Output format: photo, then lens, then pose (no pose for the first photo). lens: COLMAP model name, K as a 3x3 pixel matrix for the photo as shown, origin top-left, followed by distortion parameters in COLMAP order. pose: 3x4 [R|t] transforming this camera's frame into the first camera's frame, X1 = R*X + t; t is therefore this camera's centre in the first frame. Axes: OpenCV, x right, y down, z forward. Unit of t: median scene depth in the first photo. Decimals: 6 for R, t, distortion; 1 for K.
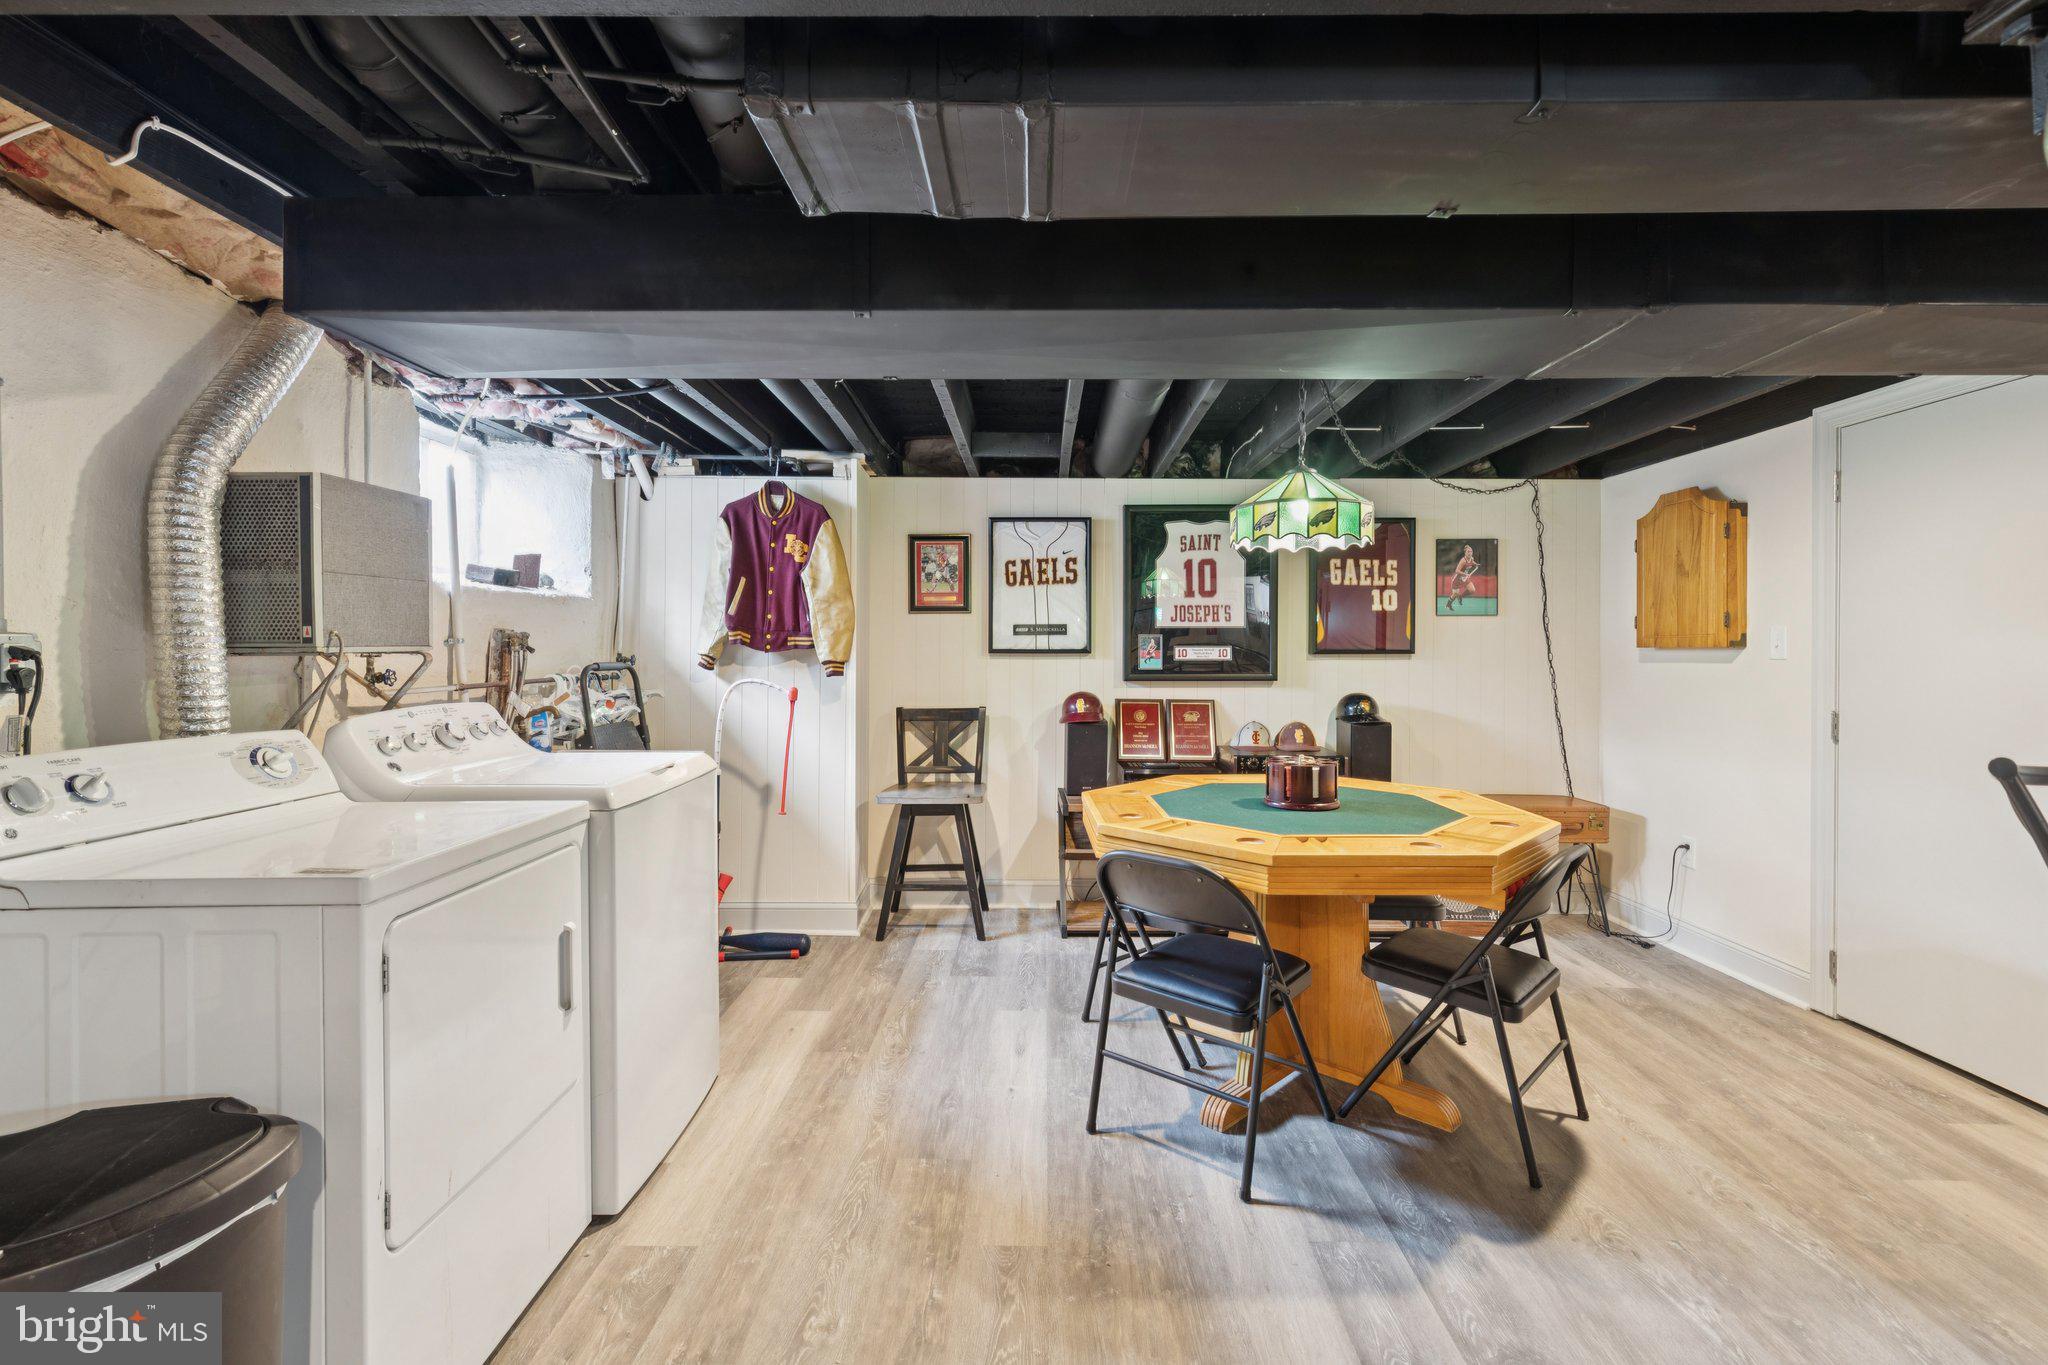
lens RADIAL K [[925.0, 0, 1022.6], [0, 925.0, 657.8], [0, 0, 1]] dist [0.008168, -0.001781]
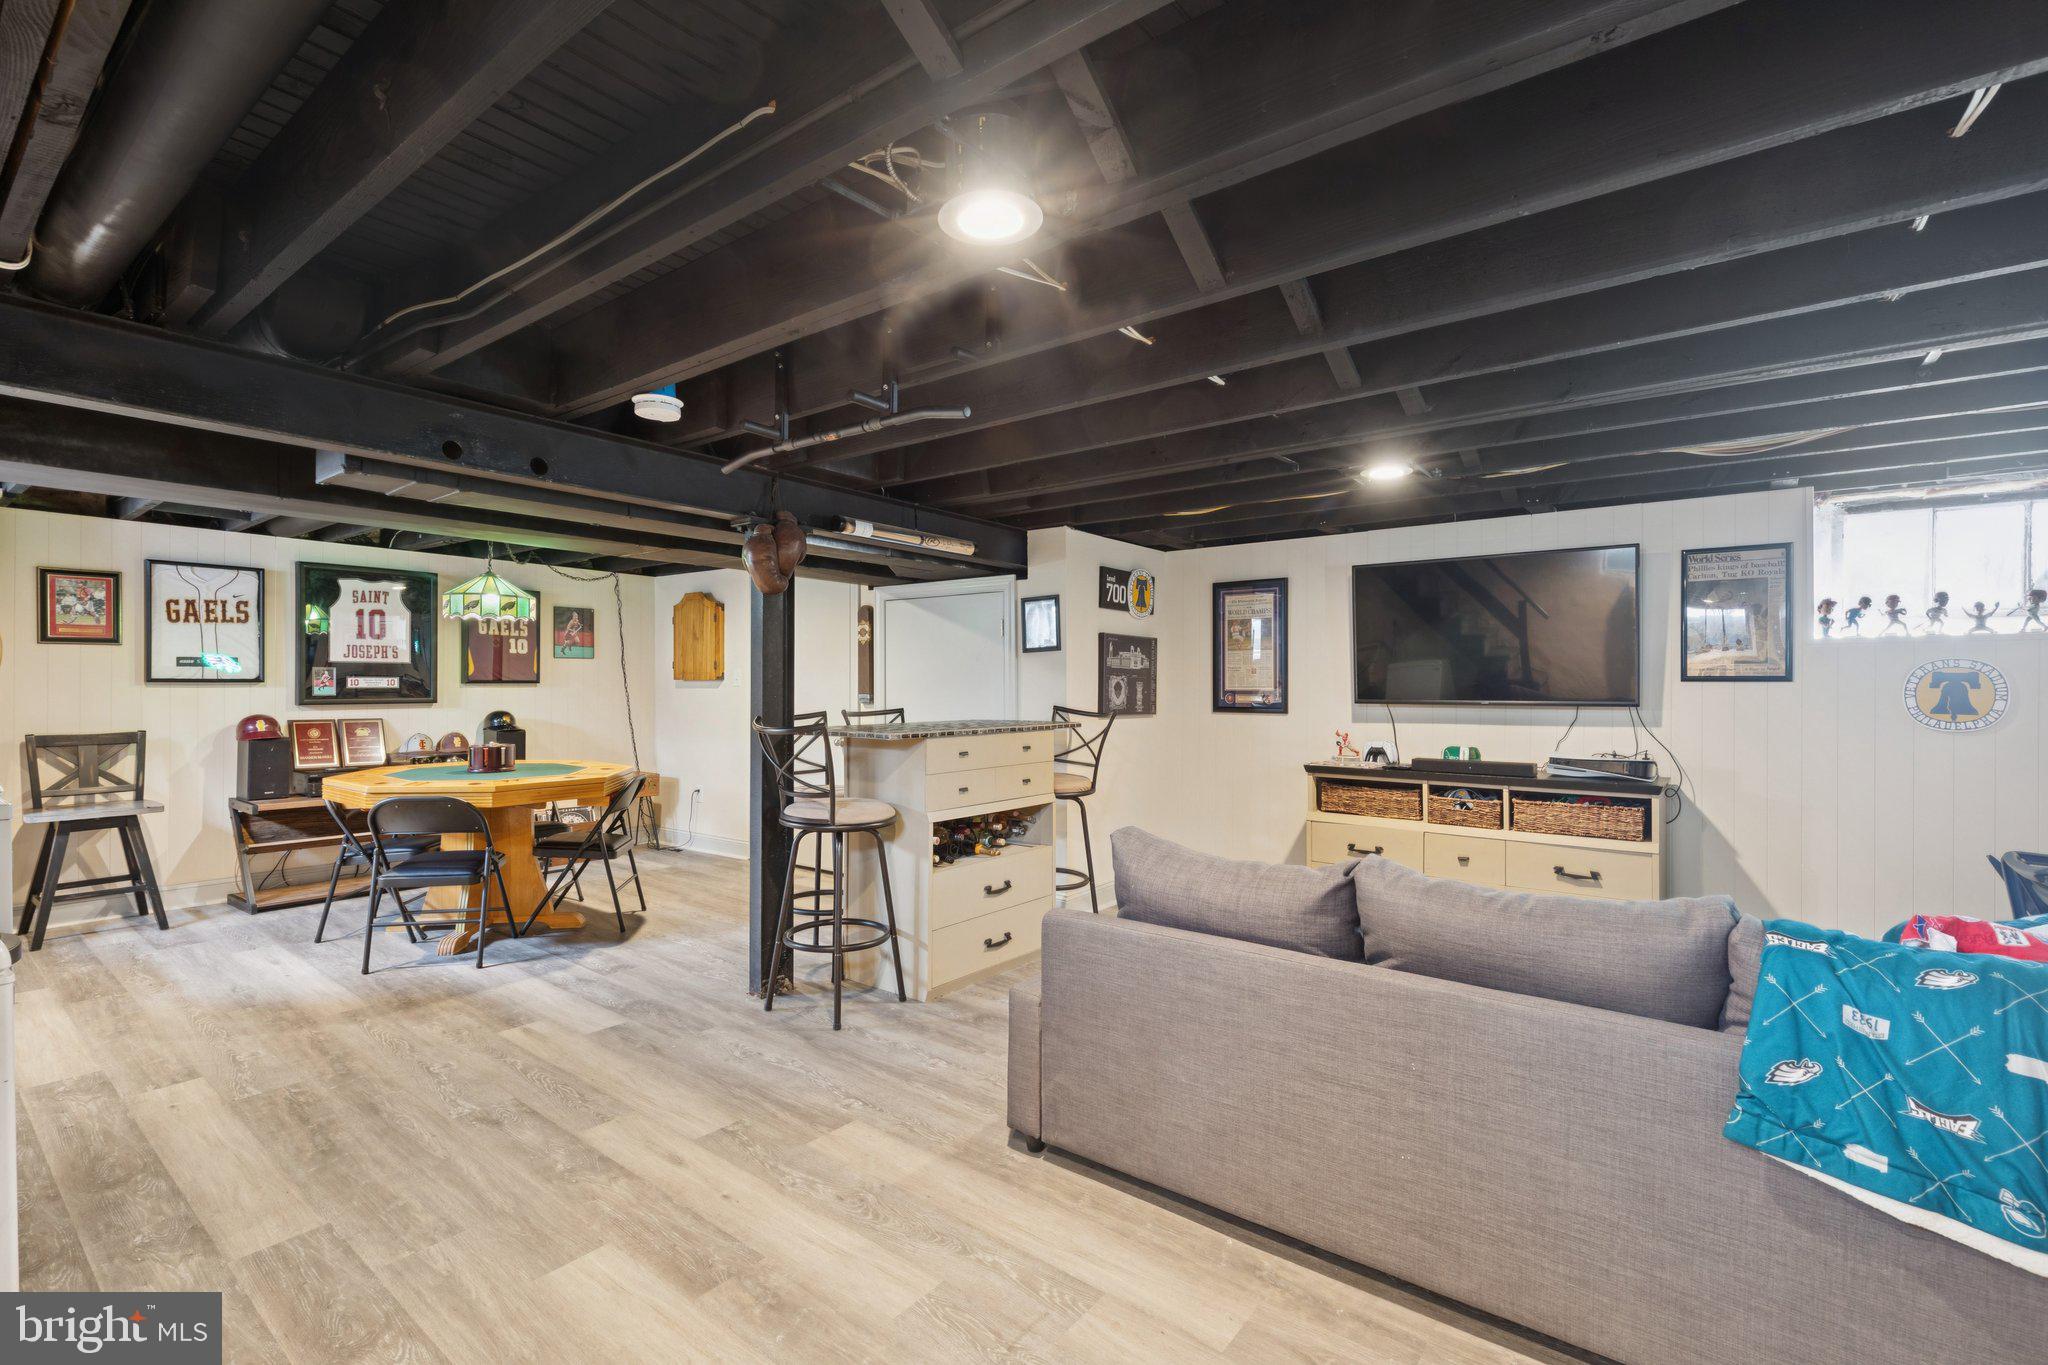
lens RADIAL K [[925.0, 0, 1016.5], [0, 925.0, 684.9], [0, 0, 1]] dist [0.008168, -0.001781]
pose [[0.604124, 0.000259, 0.796890, -0.323839], [0.004412, 0.999984, -0.003669, 0.007624], [-0.796878, 0.005732, 0.604113, -0.546479]]
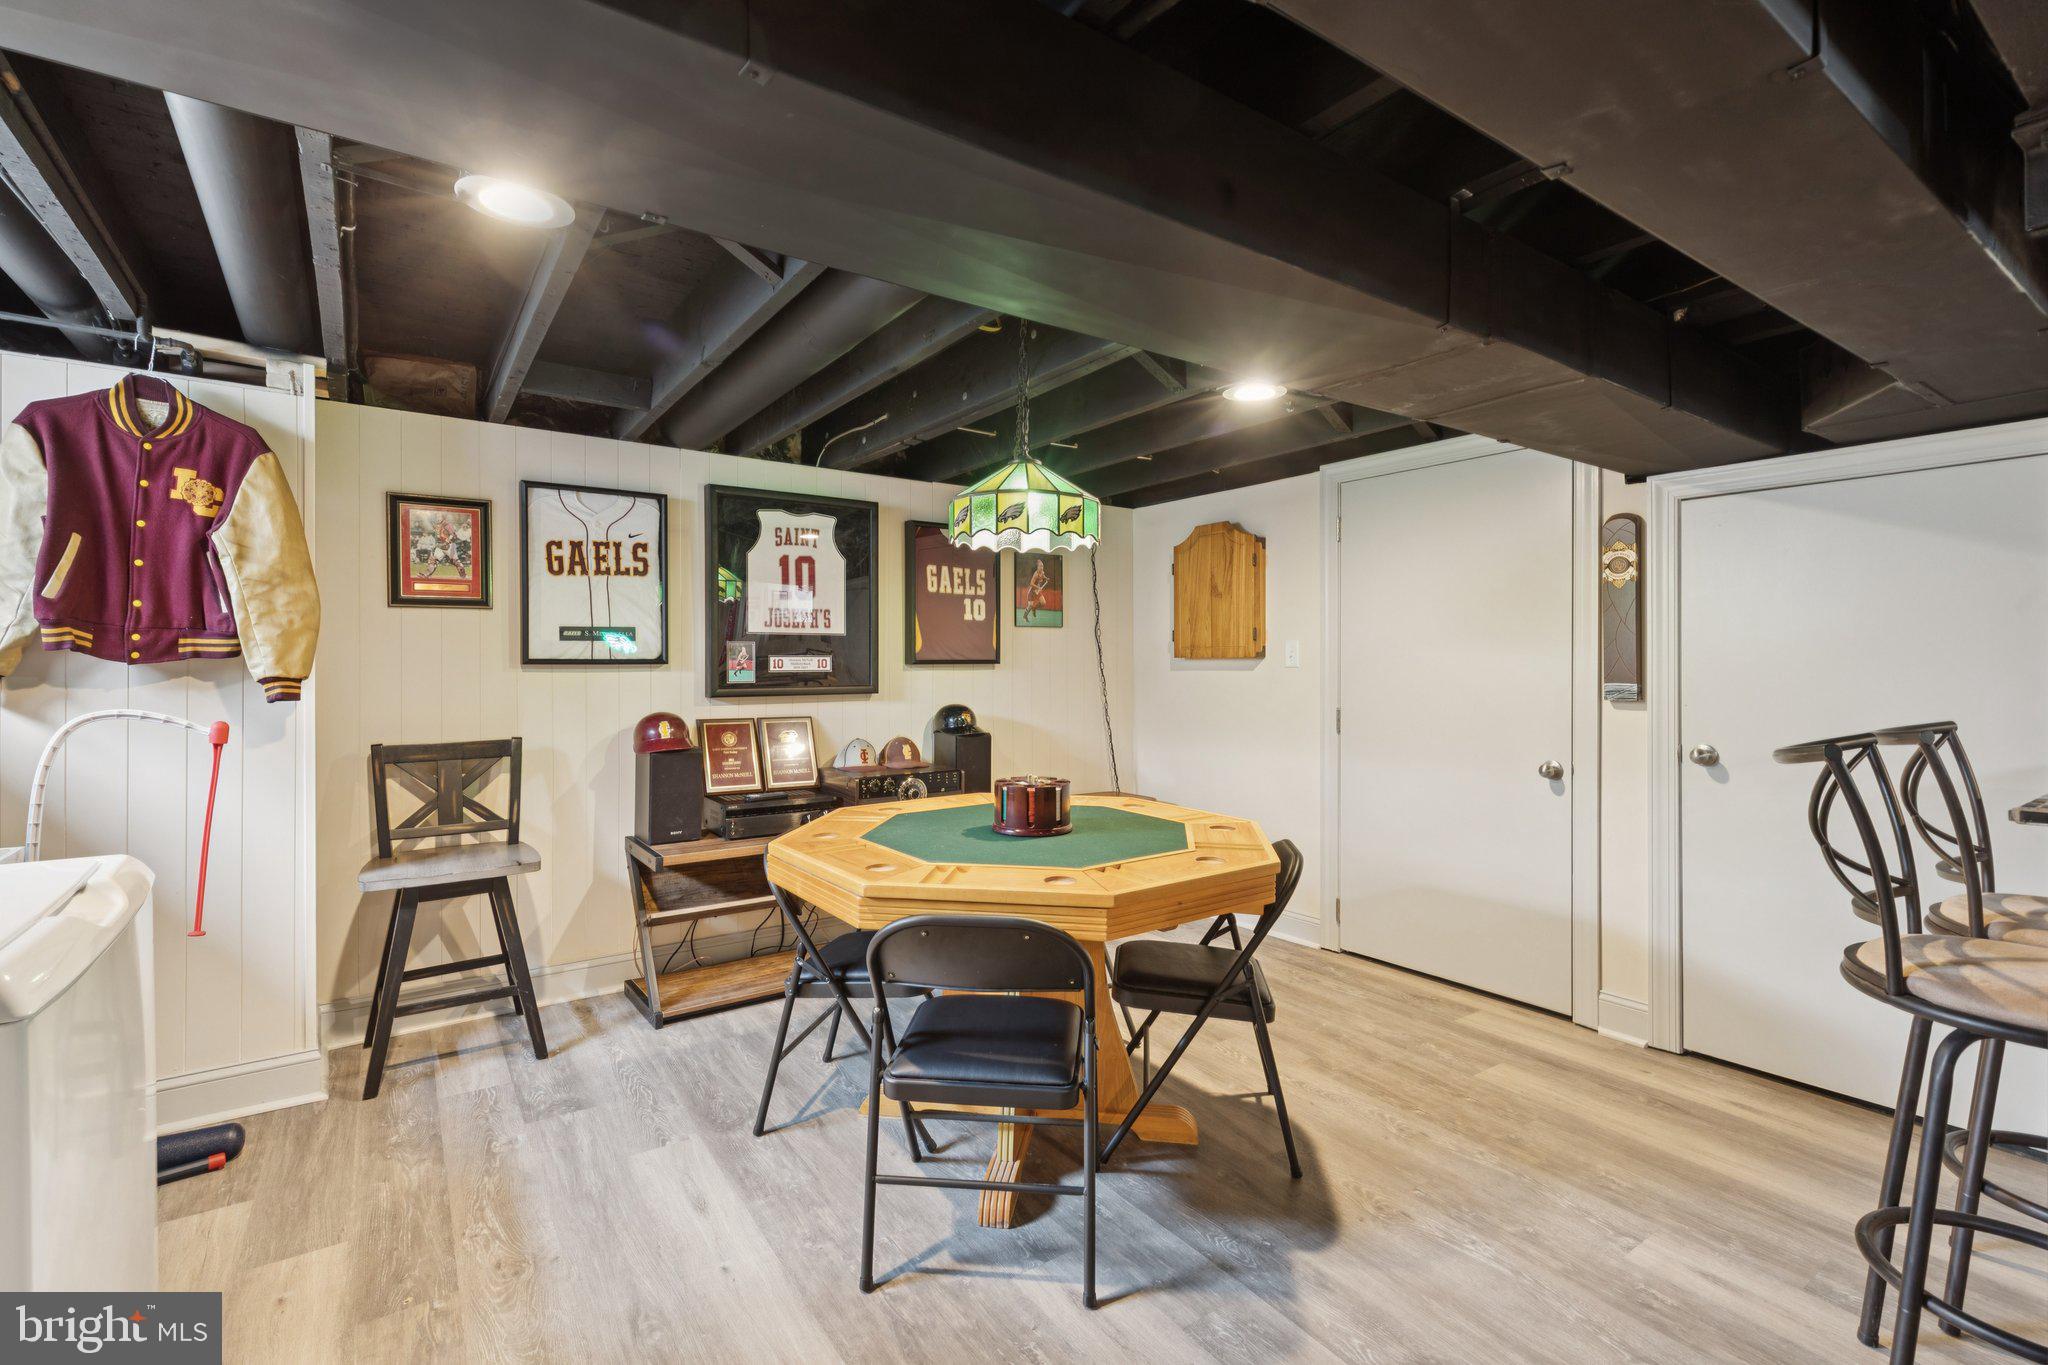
lens RADIAL K [[925.0, 0, 1025.0], [0, 925.0, 669.7], [0, 0, 1]] dist [0.008168, -0.001781]
pose [[0.811436, -0.006445, 0.584405, -0.158518], [0.006294, 0.999978, 0.002288, 0.000002], [-0.584407, 0.001822, 0.811459, 0.181876]]
